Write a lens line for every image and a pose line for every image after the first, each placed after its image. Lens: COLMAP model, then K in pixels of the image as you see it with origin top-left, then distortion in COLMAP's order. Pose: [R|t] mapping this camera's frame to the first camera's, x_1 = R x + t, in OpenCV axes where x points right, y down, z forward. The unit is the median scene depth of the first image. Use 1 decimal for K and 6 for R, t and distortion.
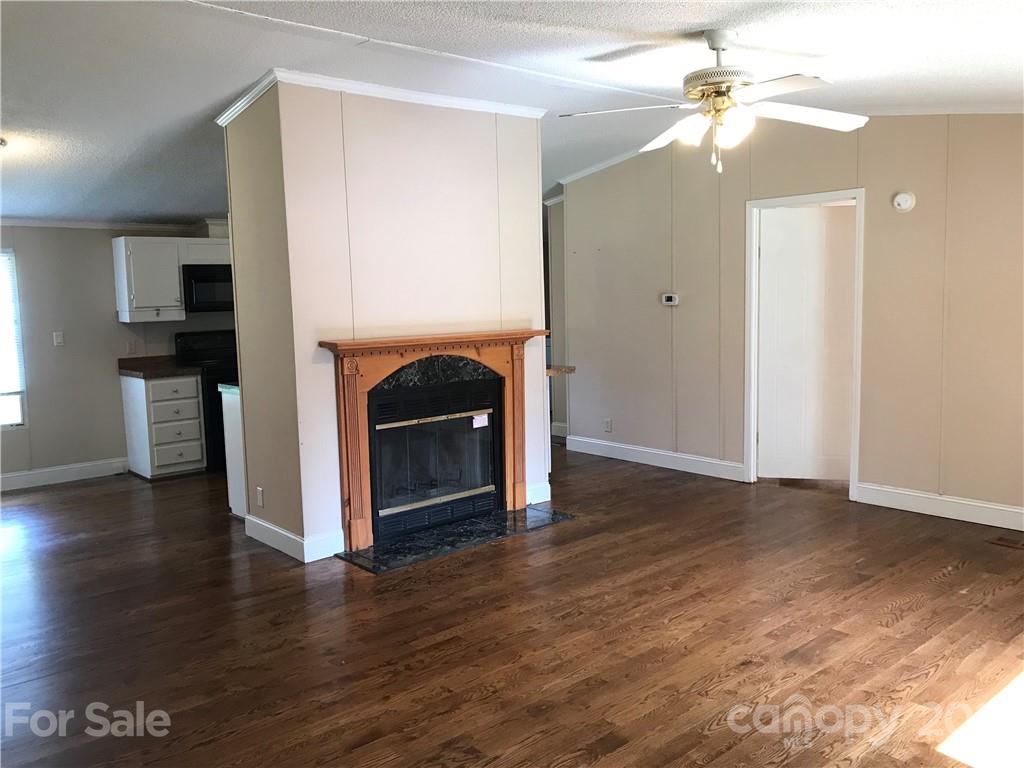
lens RADIAL K [[835.6, 0, 511.4], [0, 835.6, 381.1], [0, 0, 1]] dist [0.037486, -0.053636]
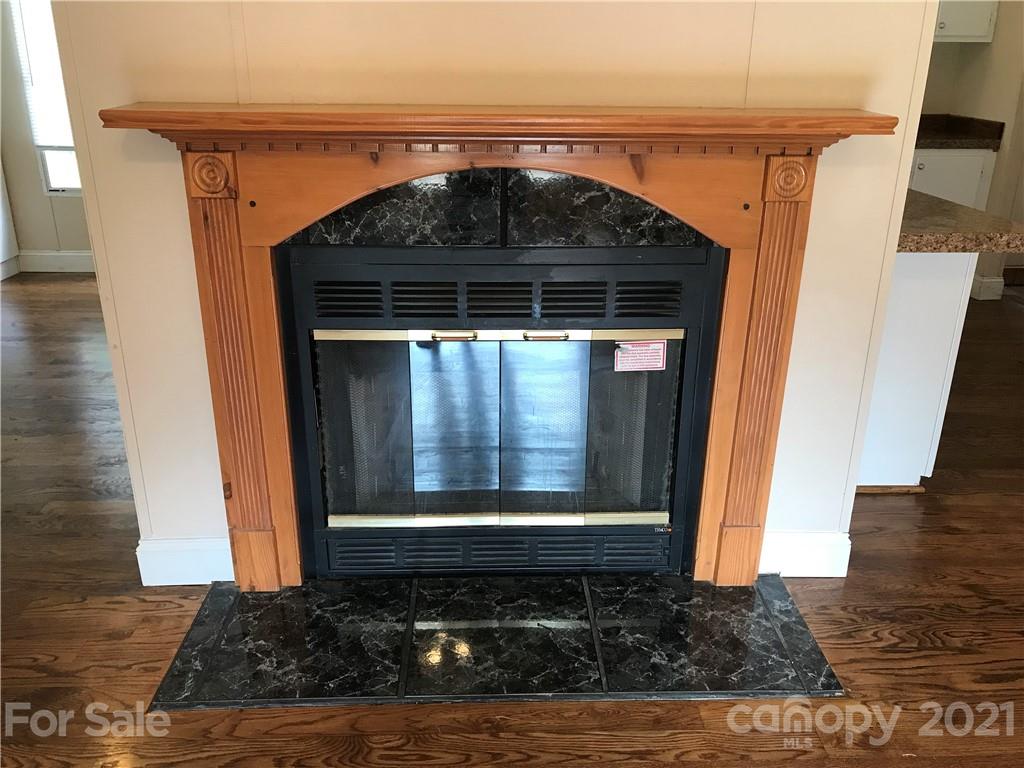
lens RADIAL K [[835.6, 0, 510.3], [0, 835.6, 386.2], [0, 0, 1]] dist [0.037486, -0.053636]
pose [[0.769843, 0.261130, -0.582368, 0.159096], [-0.092380, 0.948451, 0.303160, -0.054757], [0.631512, -0.179587, 0.754282, 0.759824]]
